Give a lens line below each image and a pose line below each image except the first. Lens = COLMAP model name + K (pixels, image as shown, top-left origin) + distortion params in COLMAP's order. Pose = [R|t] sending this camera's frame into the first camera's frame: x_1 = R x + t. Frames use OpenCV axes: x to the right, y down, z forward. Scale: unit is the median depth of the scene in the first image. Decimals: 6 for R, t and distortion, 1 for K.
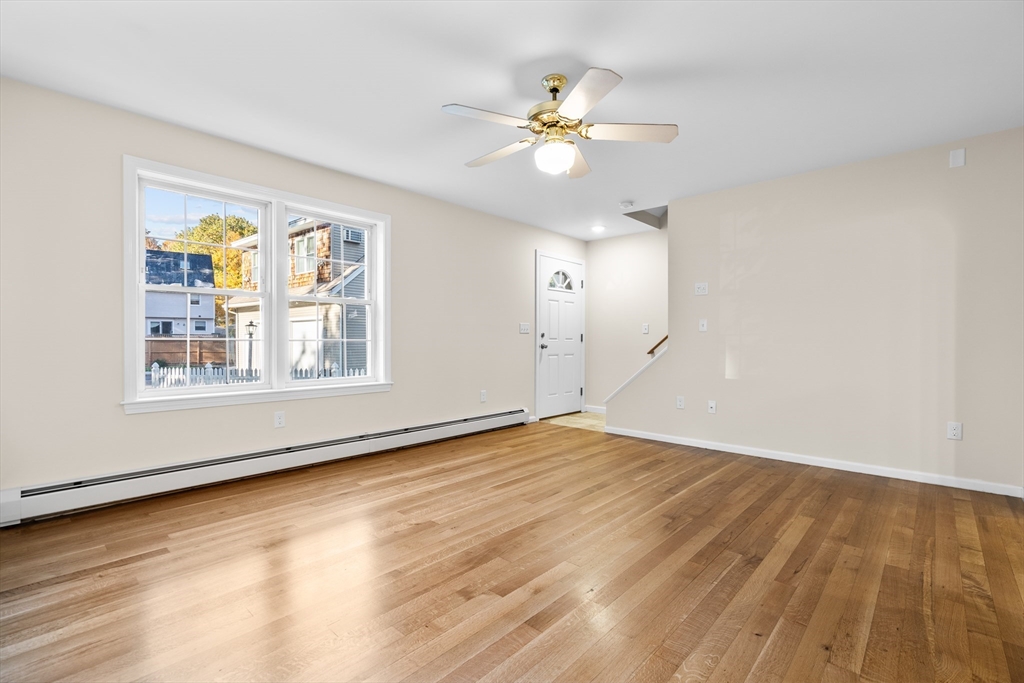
lens RADIAL K [[455.5, 0, 512.0], [0, 455.5, 341.5], [0, 0, 1]] dist [0.000010, 0.000240]
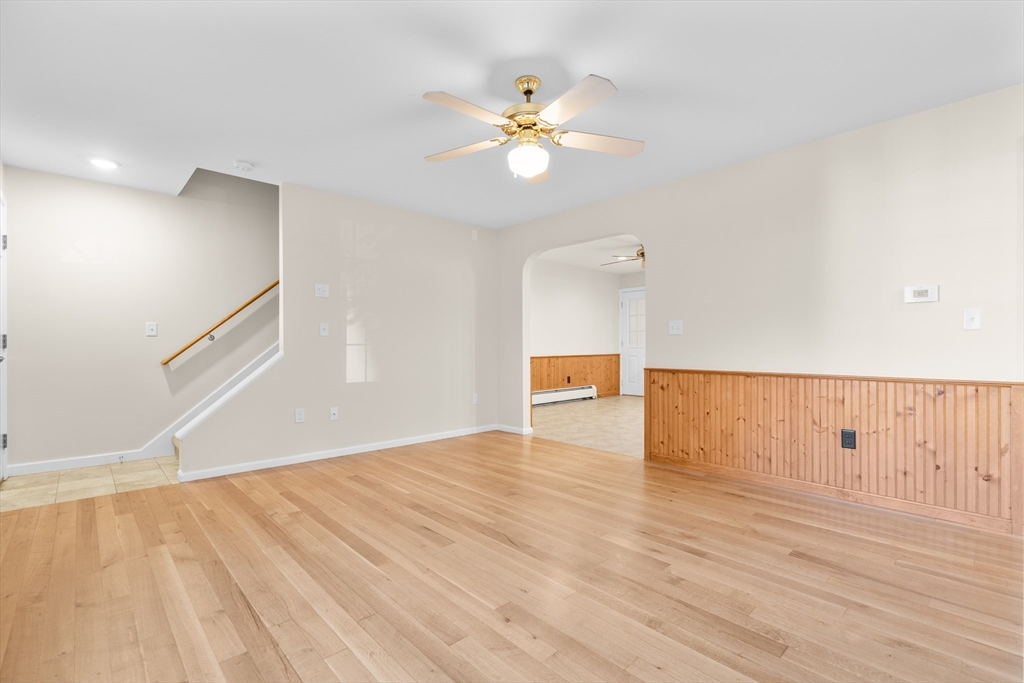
lens RADIAL K [[463.5, 0, 508.0], [0, 463.5, 345.1], [0, 0, 1]] dist [-0.002508, 0.000615]
pose [[0.074937, 0.001325, 0.997187, -0.738889], [0.002904, 0.999995, -0.001547, -0.000082], [-0.997184, 0.003012, 0.074933, 0.792296]]
